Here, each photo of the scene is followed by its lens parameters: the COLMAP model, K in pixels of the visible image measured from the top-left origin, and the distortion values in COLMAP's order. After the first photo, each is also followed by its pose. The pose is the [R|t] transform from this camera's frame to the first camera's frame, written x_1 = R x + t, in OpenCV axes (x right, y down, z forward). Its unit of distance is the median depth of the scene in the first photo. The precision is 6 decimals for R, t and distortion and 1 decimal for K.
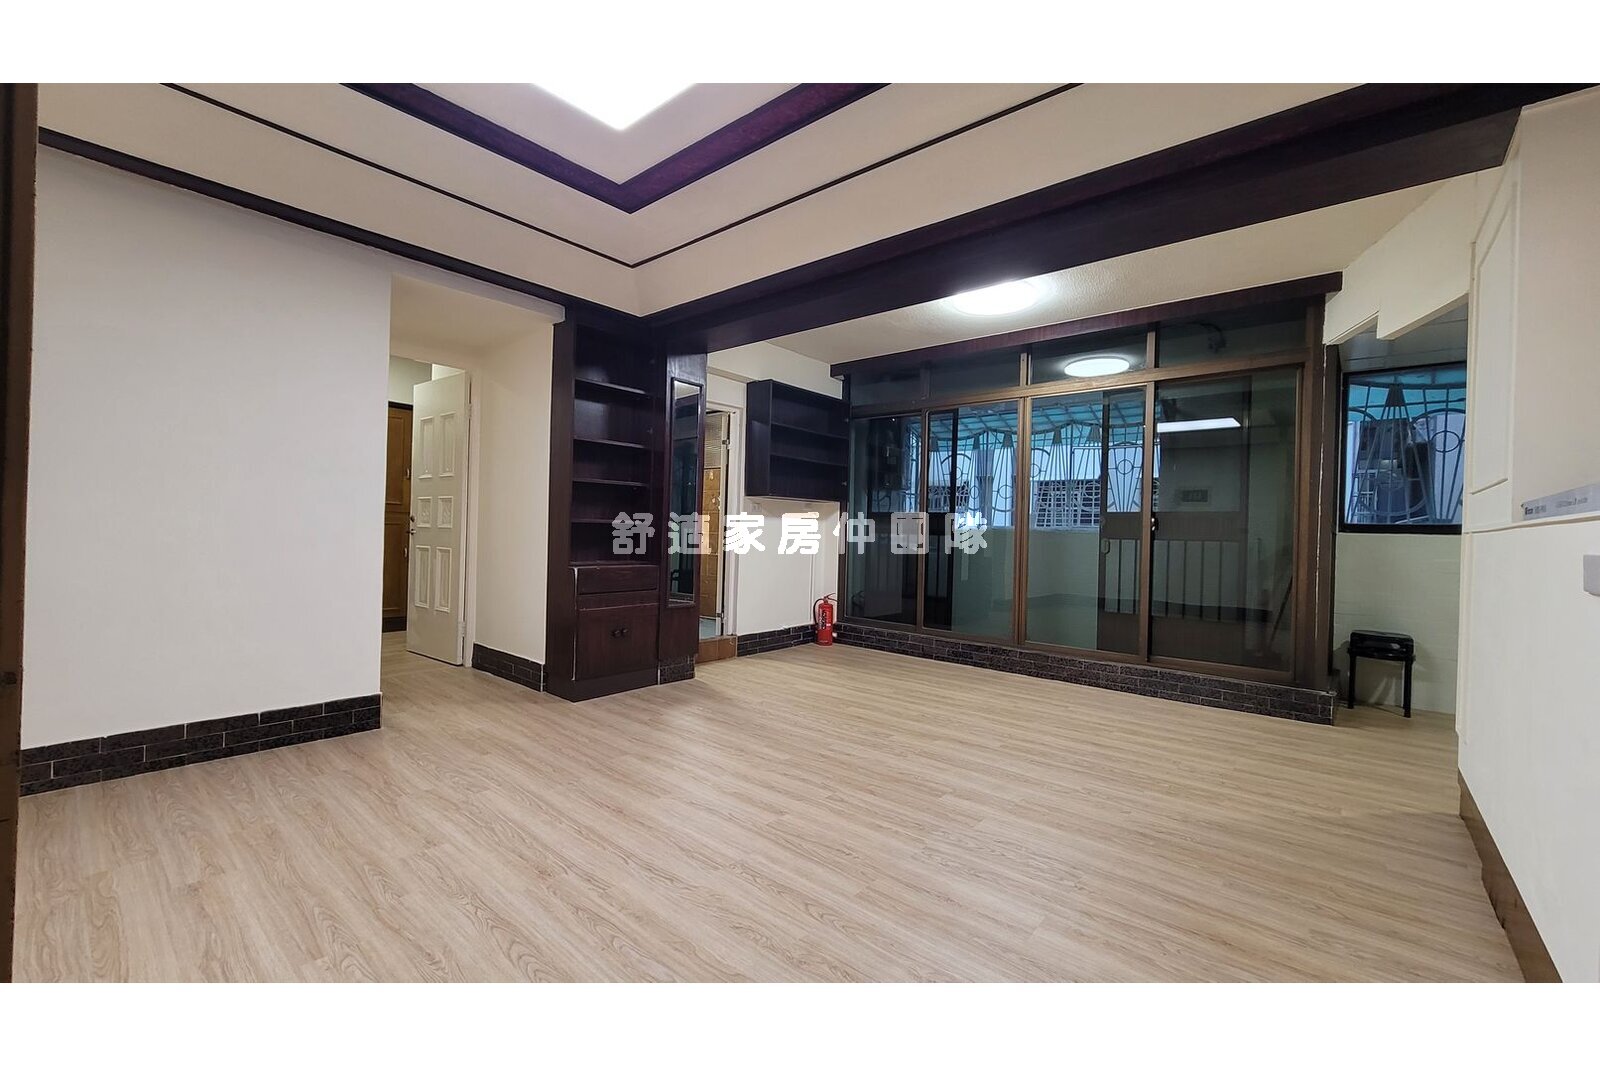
lens RADIAL K [[653.9, 0, 801.2], [0, 653.9, 532.2], [0, 0, 1]] dist [-0.000650, 0.000119]
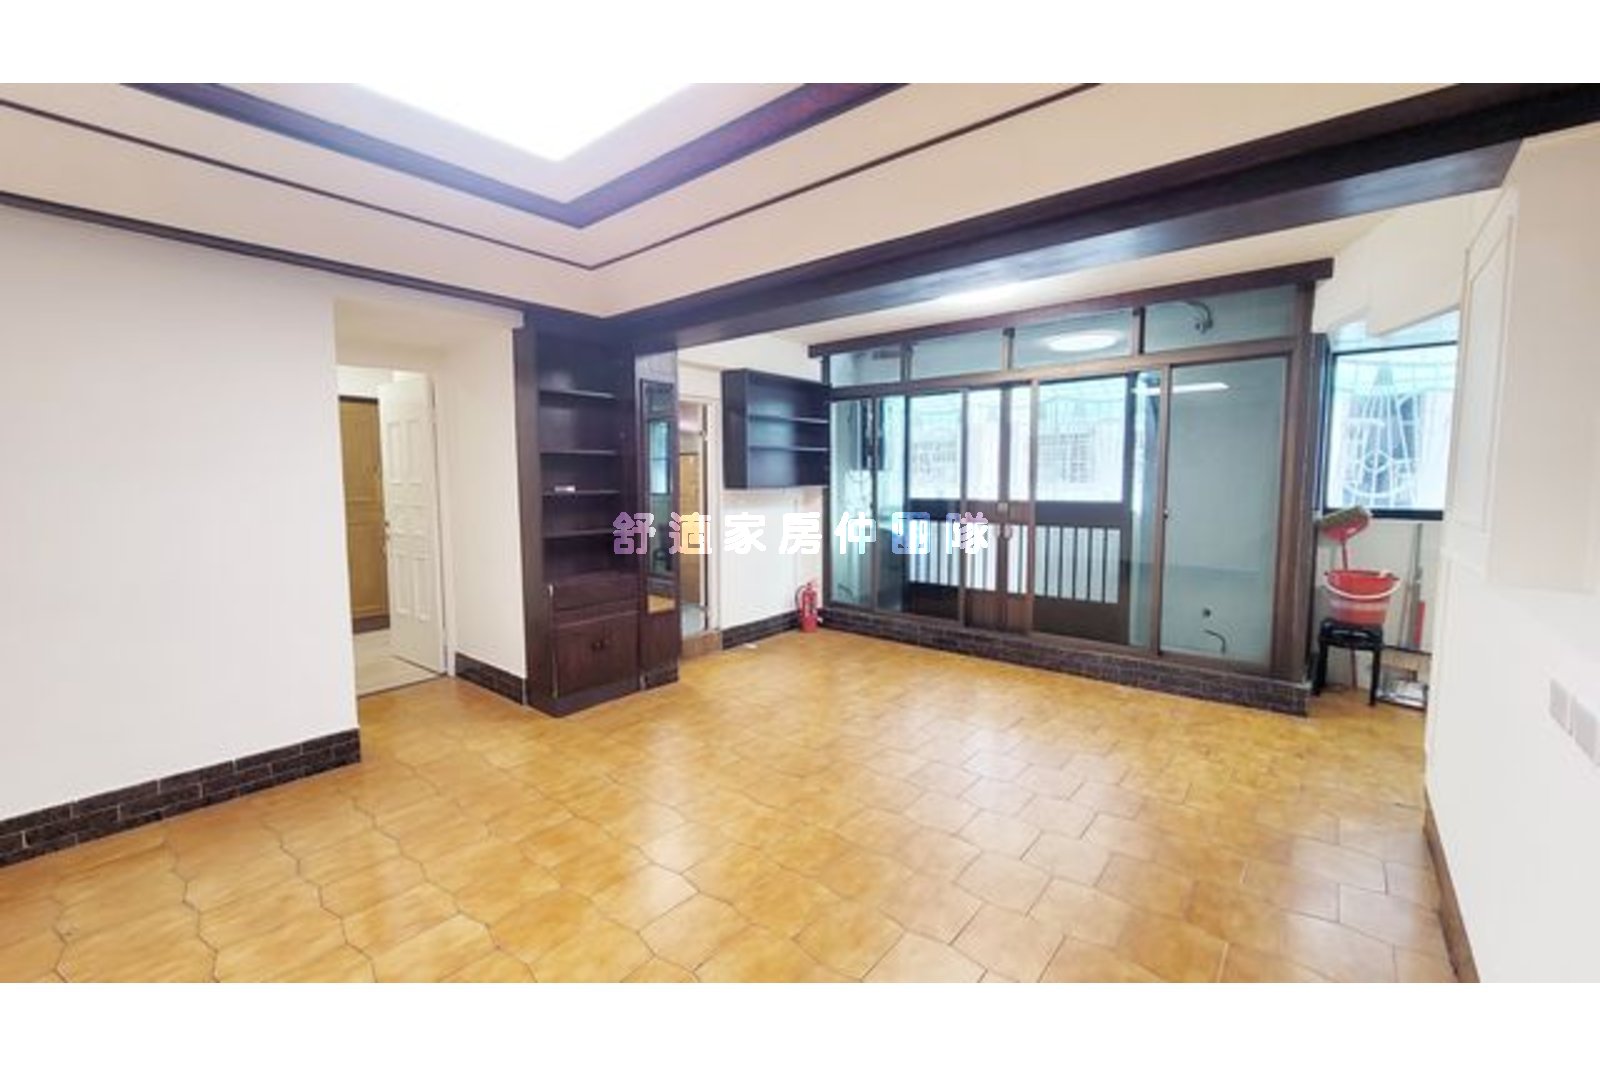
lens RADIAL K [[653.9, 0, 800.4], [0, 653.9, 530.7], [0, 0, 1]] dist [-0.000650, 0.000119]
pose [[0.999511, -0.030123, 0.008341, 0.026057], [0.029351, 0.996286, 0.080948, -0.095981], [-0.010748, -0.080664, 0.996683, 0.020376]]
